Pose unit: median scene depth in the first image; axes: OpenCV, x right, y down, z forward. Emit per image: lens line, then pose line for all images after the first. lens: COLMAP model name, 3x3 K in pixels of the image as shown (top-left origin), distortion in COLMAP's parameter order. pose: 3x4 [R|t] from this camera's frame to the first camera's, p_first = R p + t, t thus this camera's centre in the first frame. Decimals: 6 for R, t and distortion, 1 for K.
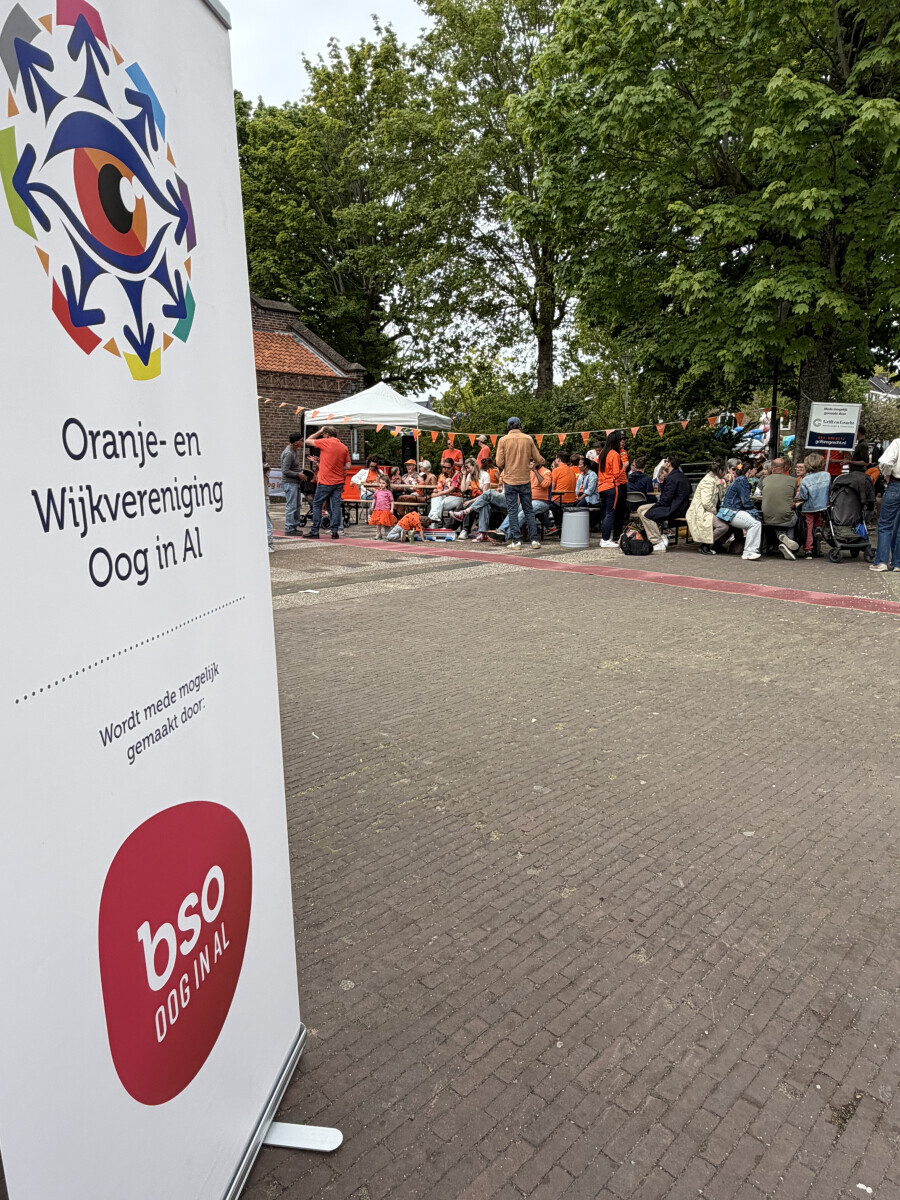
lens RADIAL K [[744.7, 0, 450.0], [0, 744.7, 600.0], [0, 0, 1]] dist [-0.021558, -0.000267]
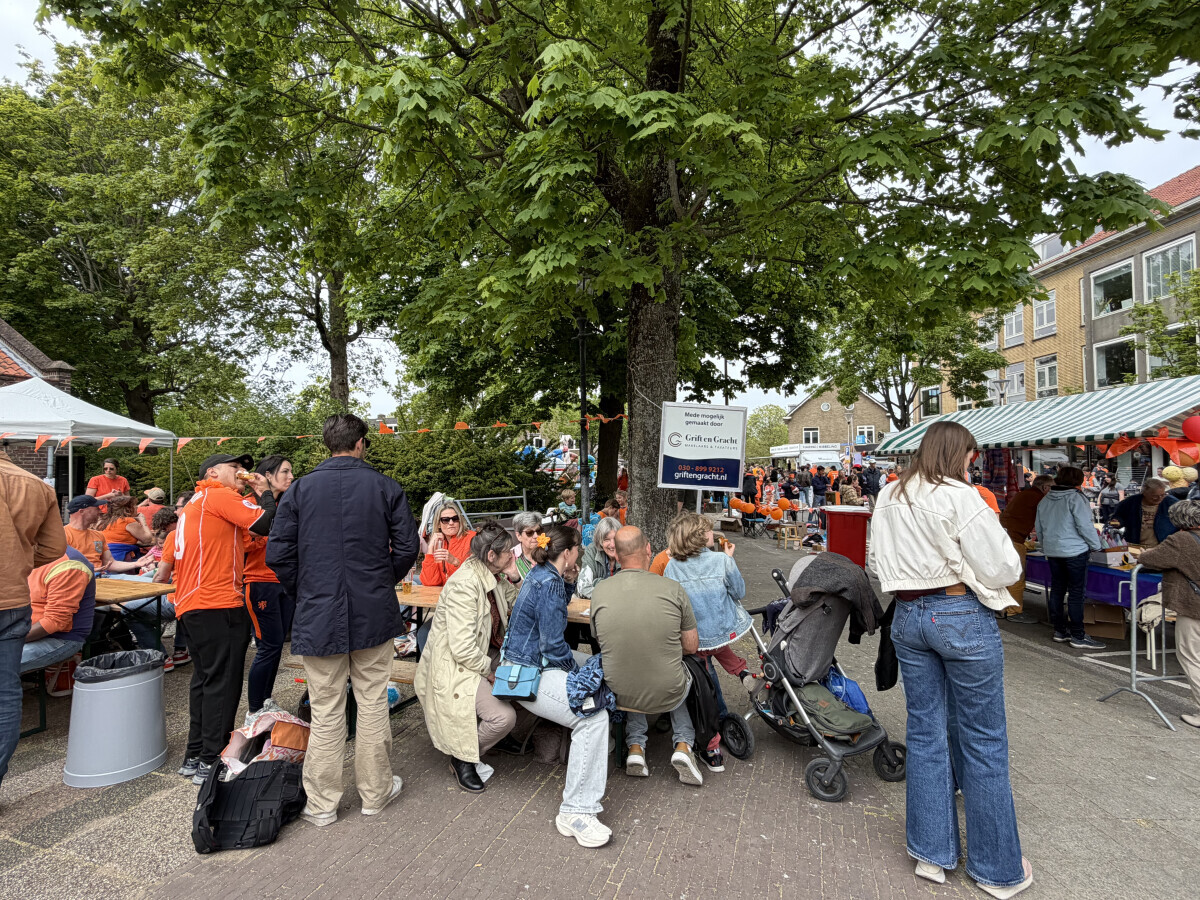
lens RADIAL K [[601.0, 0, 600.0], [0, 601.0, 450.0], [0, 0, 1]] dist [-0.003612, -0.000621]
pose [[0.896793, 0.006968, 0.442396, 0.175407], [0.091163, 0.975512, -0.200163, -0.102632], [-0.432957, 0.219835, 0.874197, 0.440243]]
